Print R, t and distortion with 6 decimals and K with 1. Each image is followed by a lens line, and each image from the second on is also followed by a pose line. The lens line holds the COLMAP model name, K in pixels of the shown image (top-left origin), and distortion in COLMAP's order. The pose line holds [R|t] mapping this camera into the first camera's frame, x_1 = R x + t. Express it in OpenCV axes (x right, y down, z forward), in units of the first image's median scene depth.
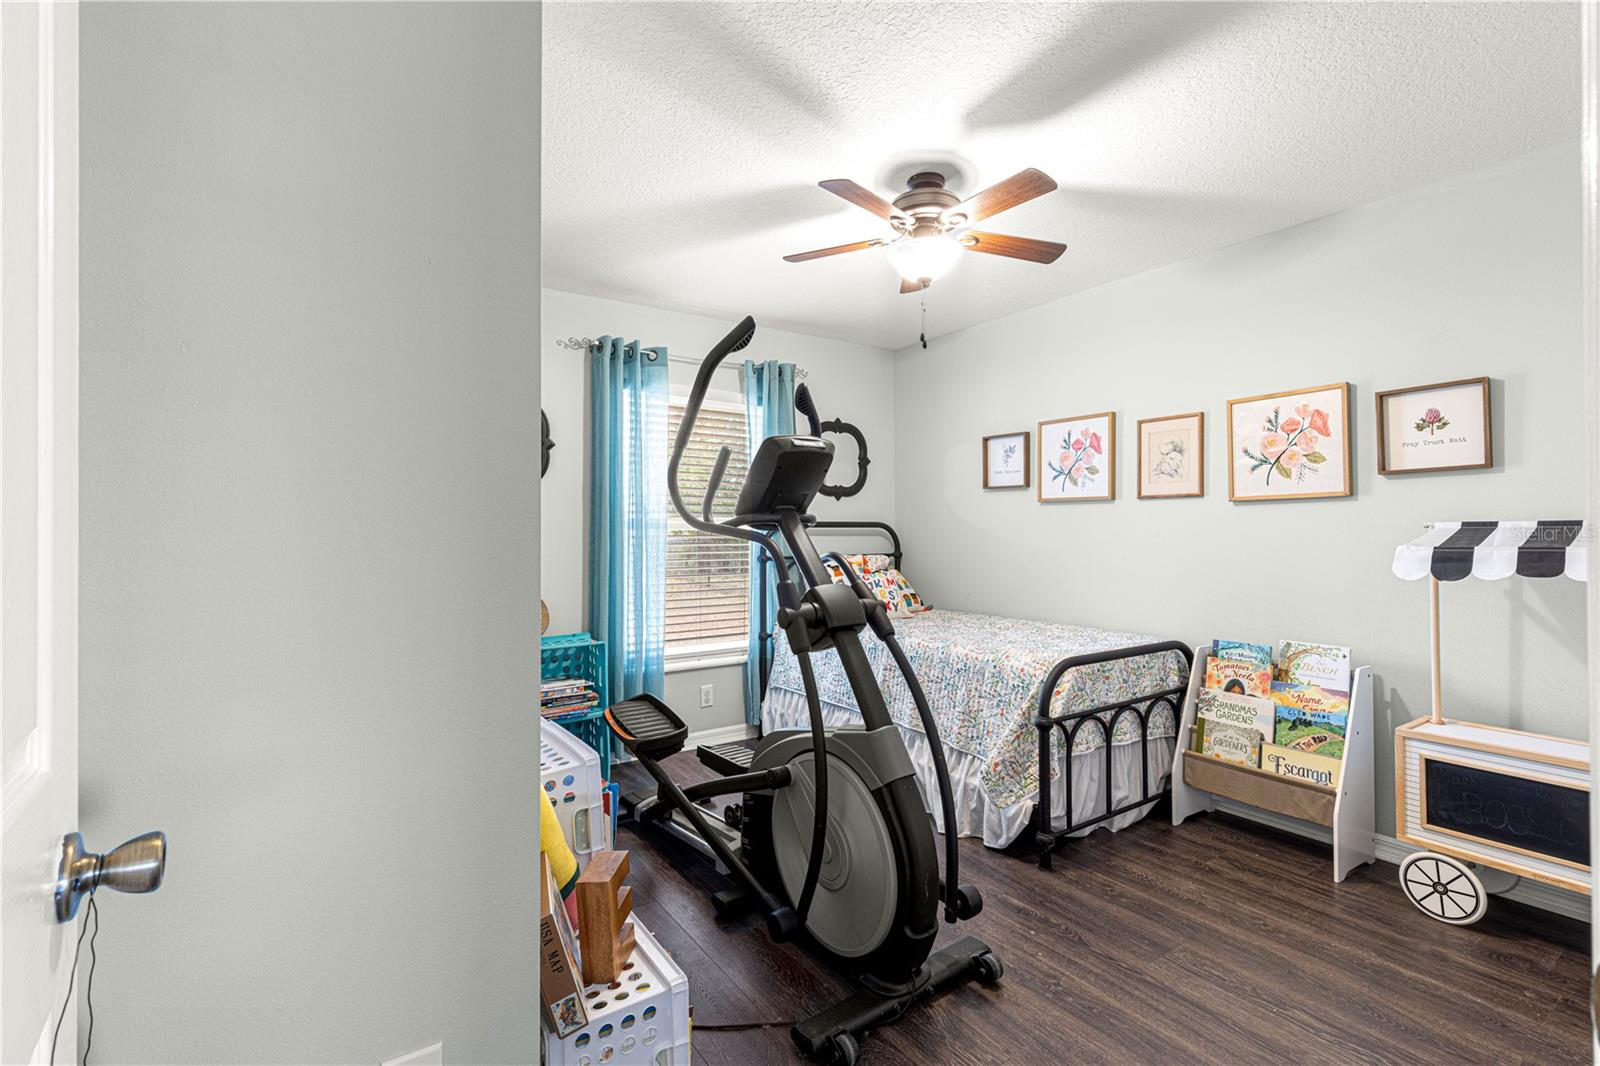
lens RADIAL K [[707.2, 0, 801.1], [0, 707.2, 519.5], [0, 0, 1]] dist [0.003309, -0.000997]
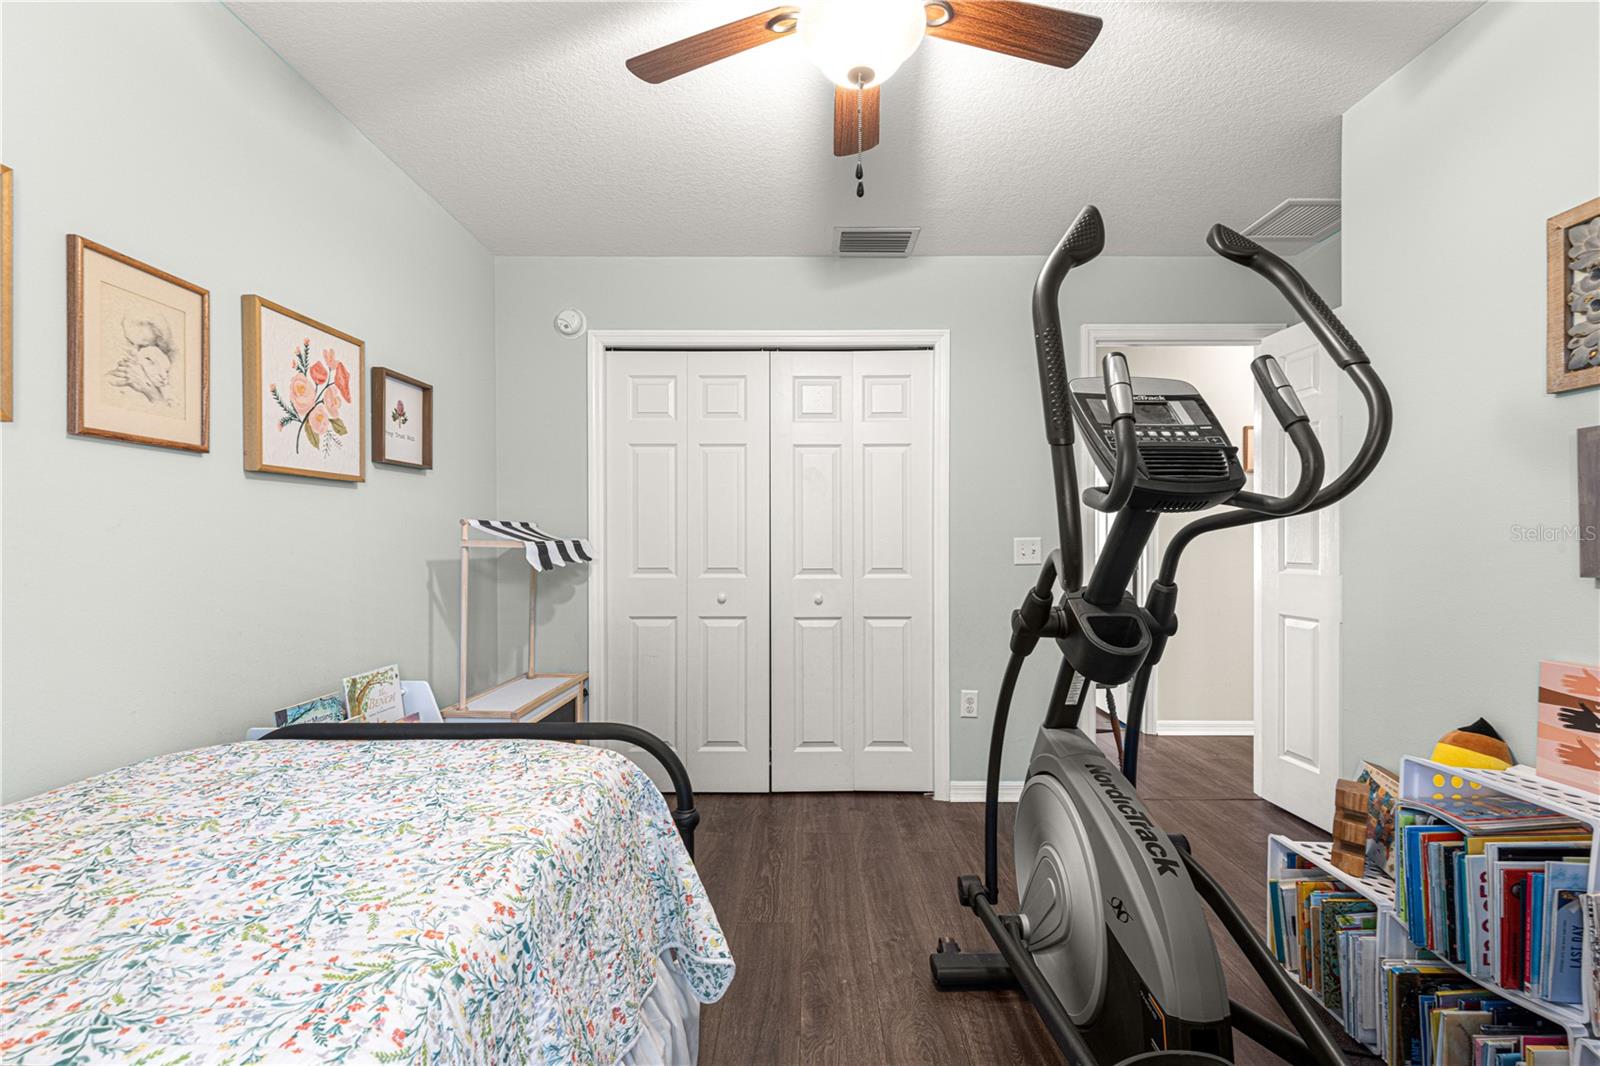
lens RADIAL K [[707.2, 0, 805.9], [0, 707.2, 541.2], [0, 0, 1]] dist [0.003309, -0.000997]
pose [[-0.822089, 0.006943, 0.569317, -0.109264], [-0.002996, 0.999859, -0.016520, 0.047820], [-0.569352, -0.015287, -0.821952, 1.443421]]
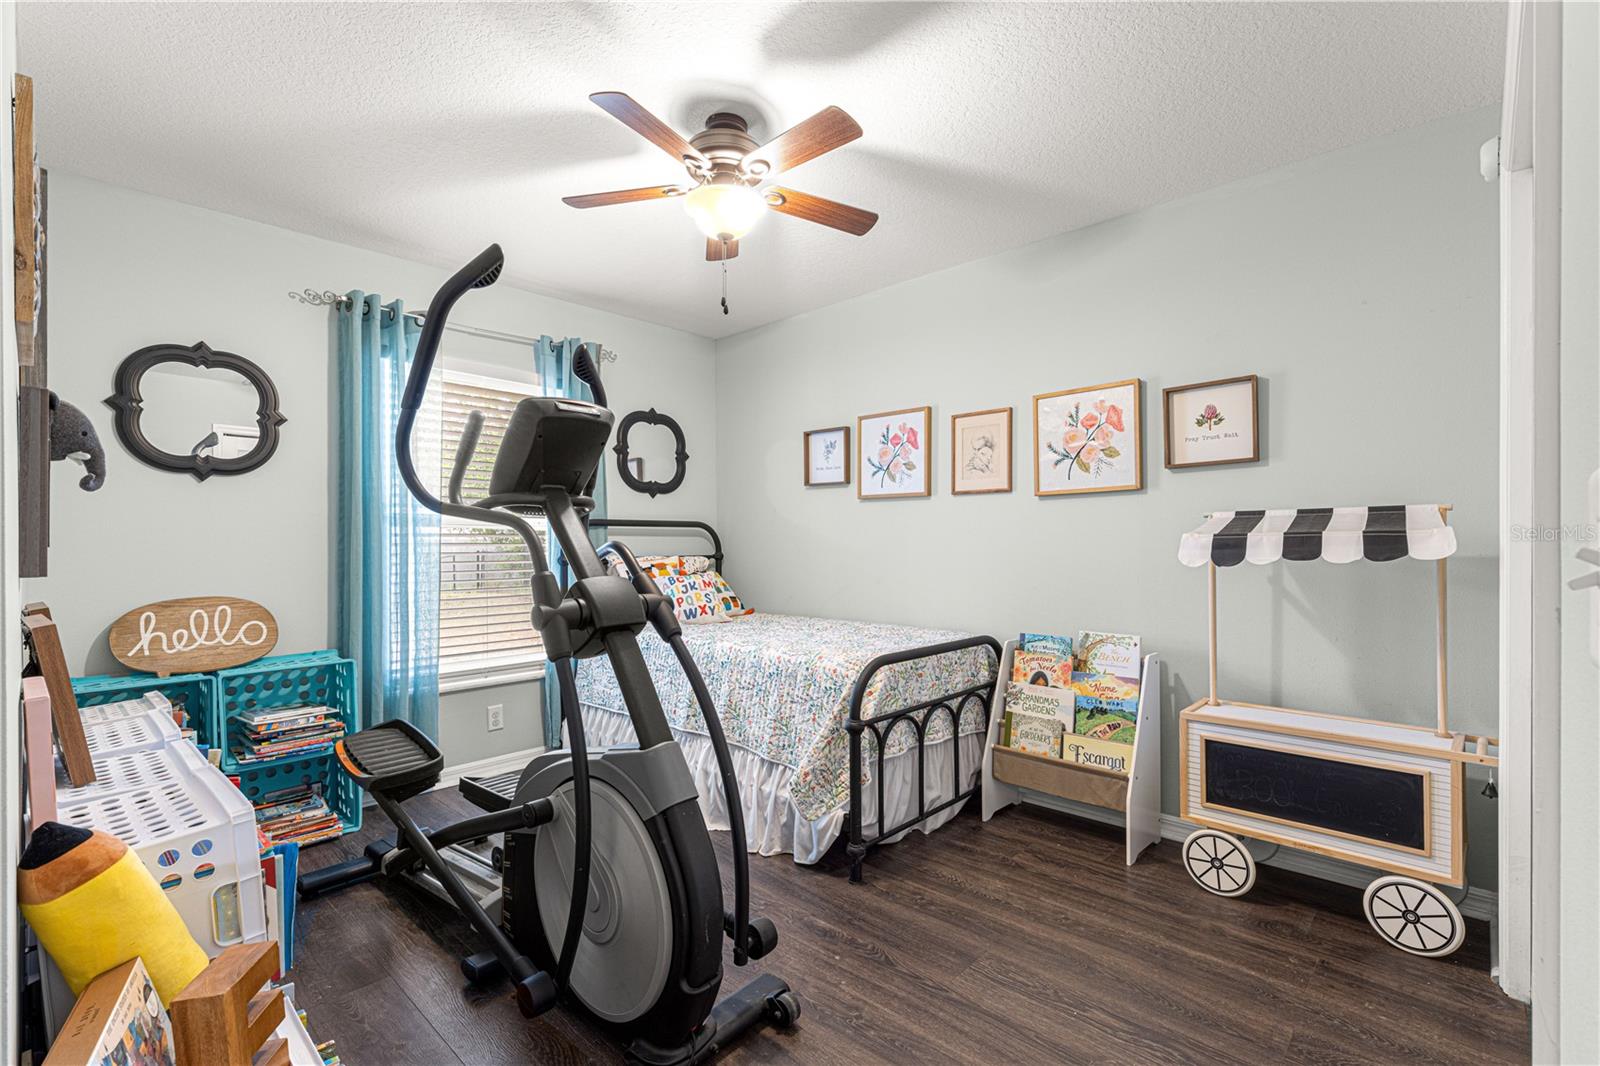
lens RADIAL K [[707.2, 0, 796.0], [0, 707.2, 535.6], [0, 0, 1]] dist [0.003309, -0.000997]
pose [[0.976743, -0.000881, 0.214412, 0.066477], [-0.000586, 0.999977, 0.006777, 0.028896], [-0.214413, -0.006745, 0.976720, 0.104911]]
